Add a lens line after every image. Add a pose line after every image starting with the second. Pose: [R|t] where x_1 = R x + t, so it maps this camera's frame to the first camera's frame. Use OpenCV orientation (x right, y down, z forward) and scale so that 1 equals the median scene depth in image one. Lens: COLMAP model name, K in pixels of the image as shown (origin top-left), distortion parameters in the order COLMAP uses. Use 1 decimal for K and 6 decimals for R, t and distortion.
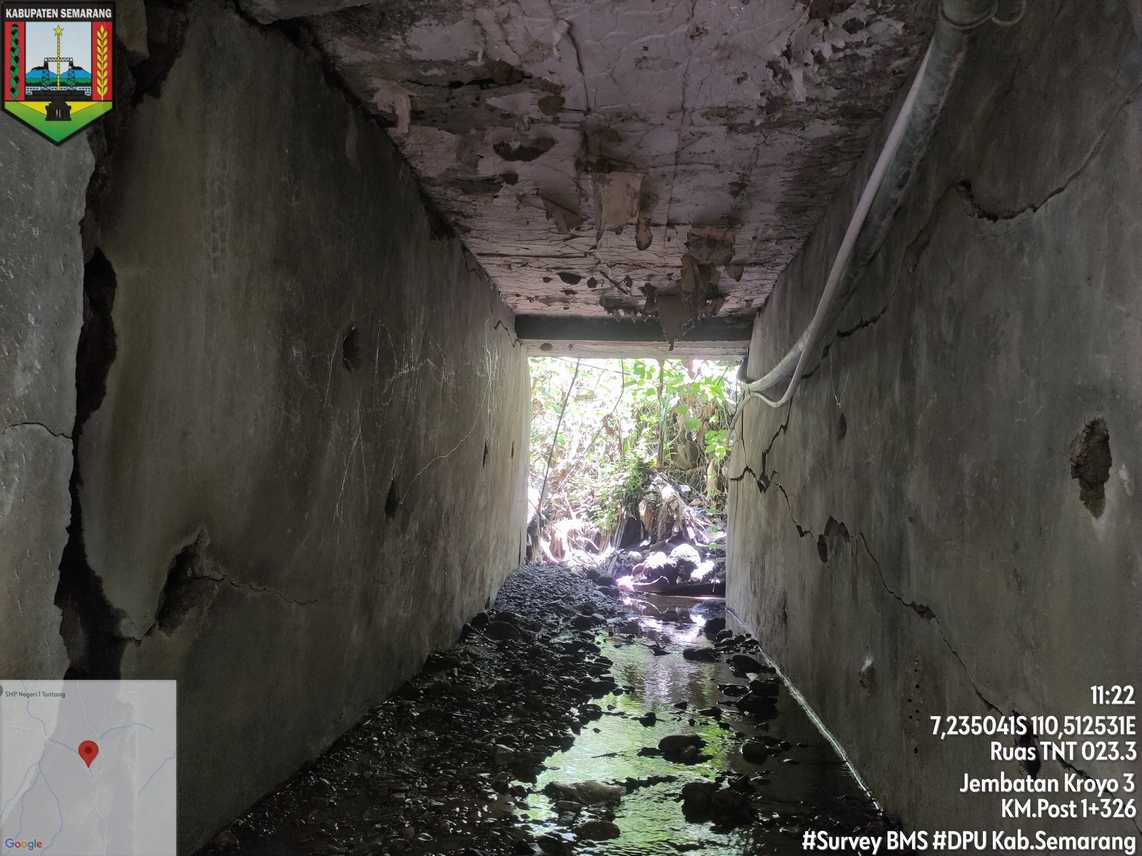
lens RADIAL K [[843.6, 0, 569.1], [0, 843.6, 424.9], [0, 0, 1]] dist [0.067231, -0.079938]
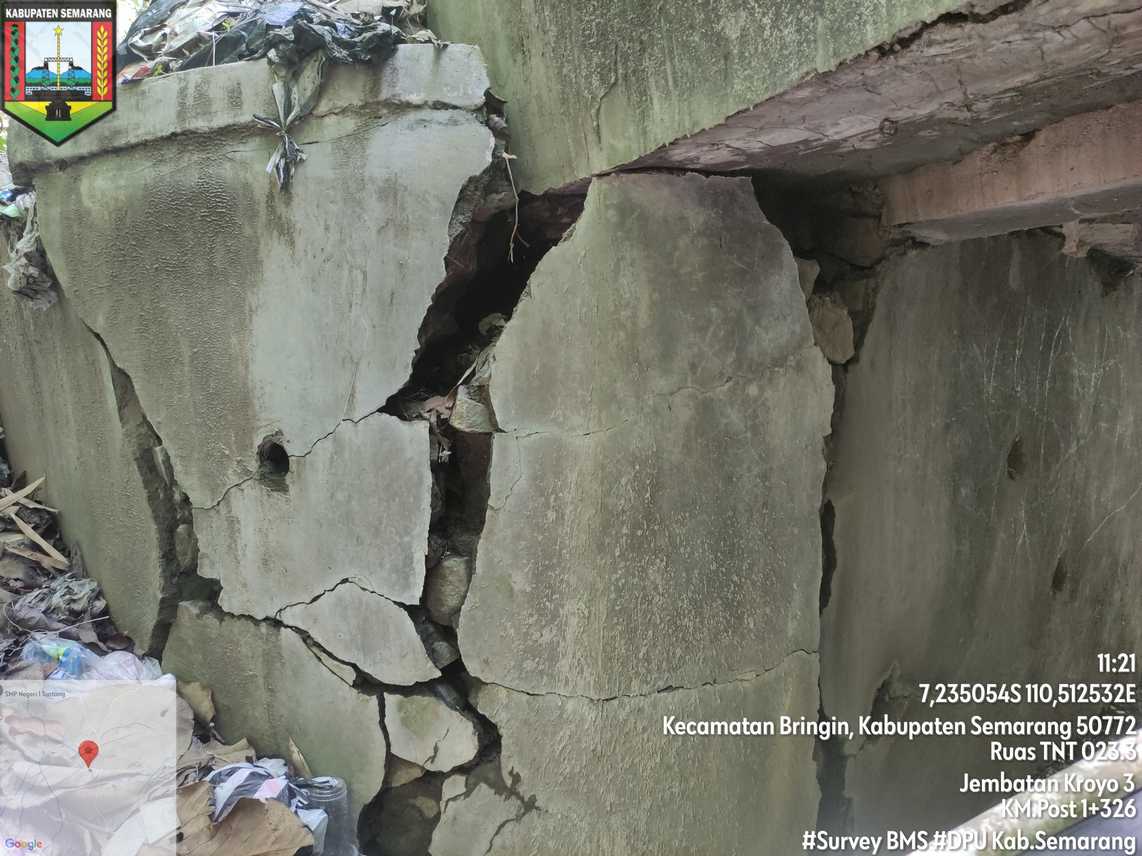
lens RADIAL K [[843.6, 0, 569.1], [0, 843.6, 424.9], [0, 0, 1]] dist [0.067231, -0.079938]
pose [[0.750487, 0.013769, -0.660742, 0.019079], [0.054732, 0.995054, 0.082901, -0.154622], [0.658615, -0.098380, 0.746021, -0.103211]]
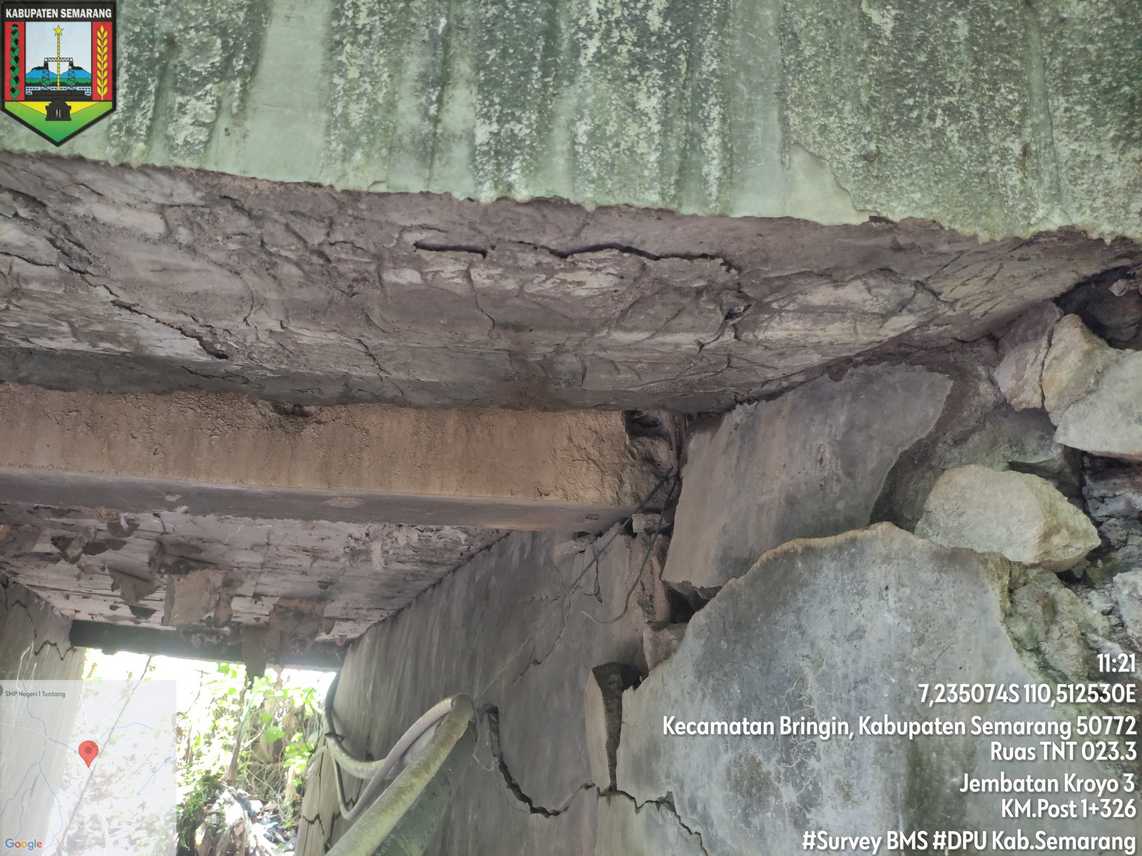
lens RADIAL K [[843.6, 0, 569.1], [0, 843.6, 424.9], [0, 0, 1]] dist [0.067231, -0.079938]
pose [[0.902586, 0.162854, 0.398518, 0.018247], [-0.053363, 0.960873, -0.271801, -0.152963], [-0.427189, 0.224058, 0.875961, -0.047239]]
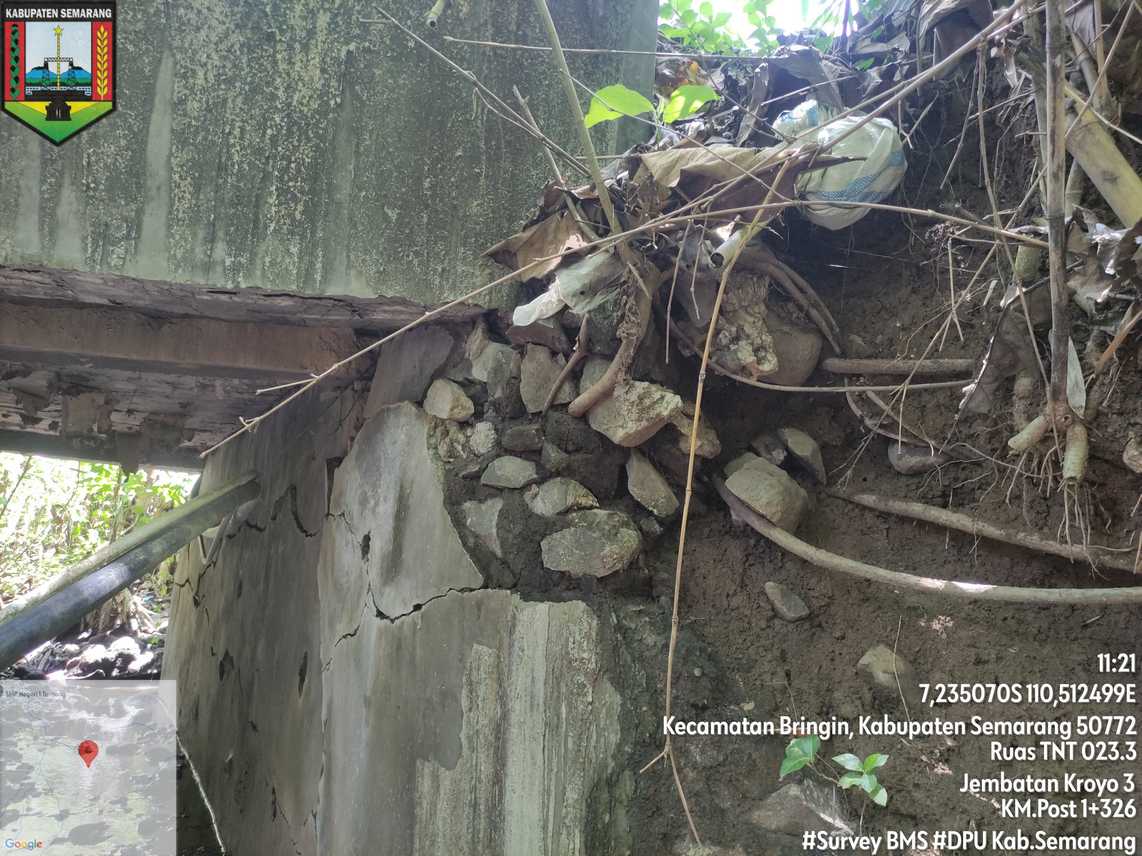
lens RADIAL K [[843.6, 0, 569.1], [0, 843.6, 424.9], [0, 0, 1]] dist [0.067231, -0.079938]
pose [[0.831212, 0.099922, 0.546902, -0.027903], [-0.070770, 0.994730, -0.074183, -0.143669], [-0.551432, 0.022958, 0.833904, -0.376135]]
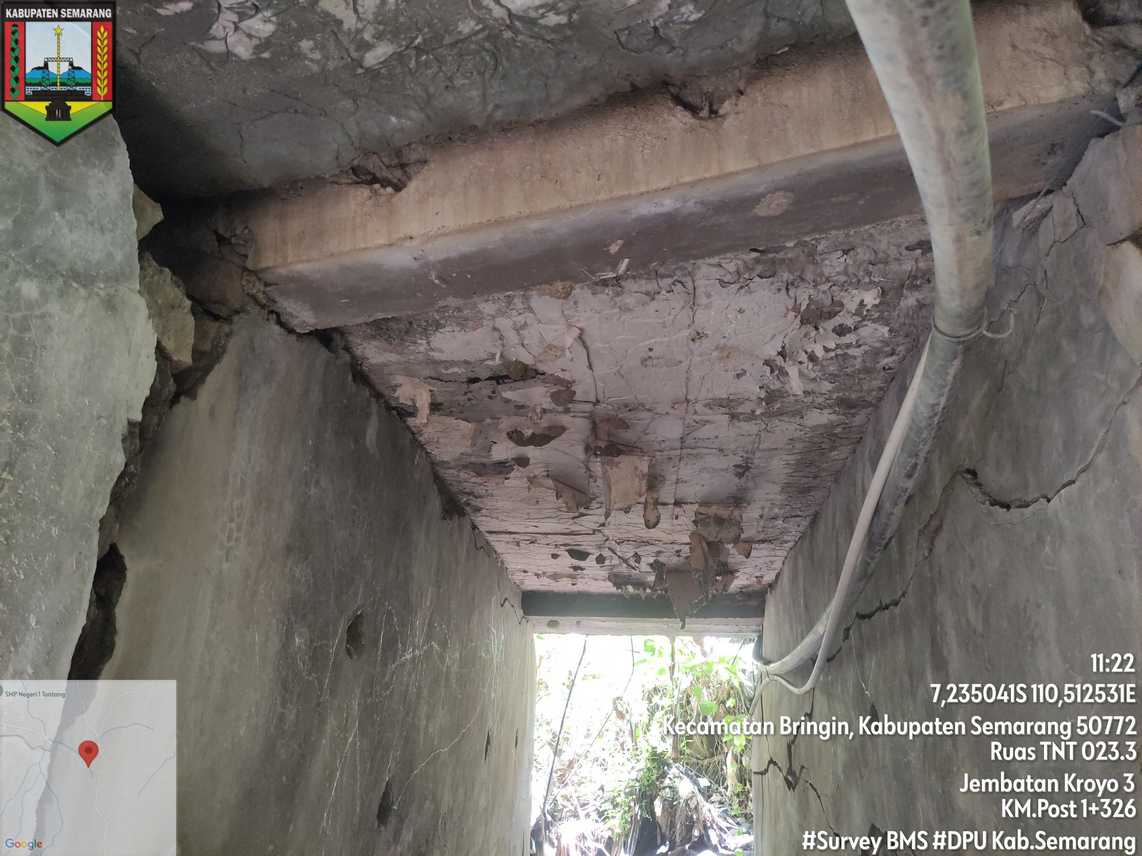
lens RADIAL K [[843.6, 0, 569.1], [0, 843.6, 424.9], [0, 0, 1]] dist [0.067231, -0.079938]
pose [[0.999981, -0.004453, -0.004321, -0.005159], [0.002880, 0.949931, -0.312447, -0.008222], [0.005496, 0.312428, 0.949925, 0.005082]]
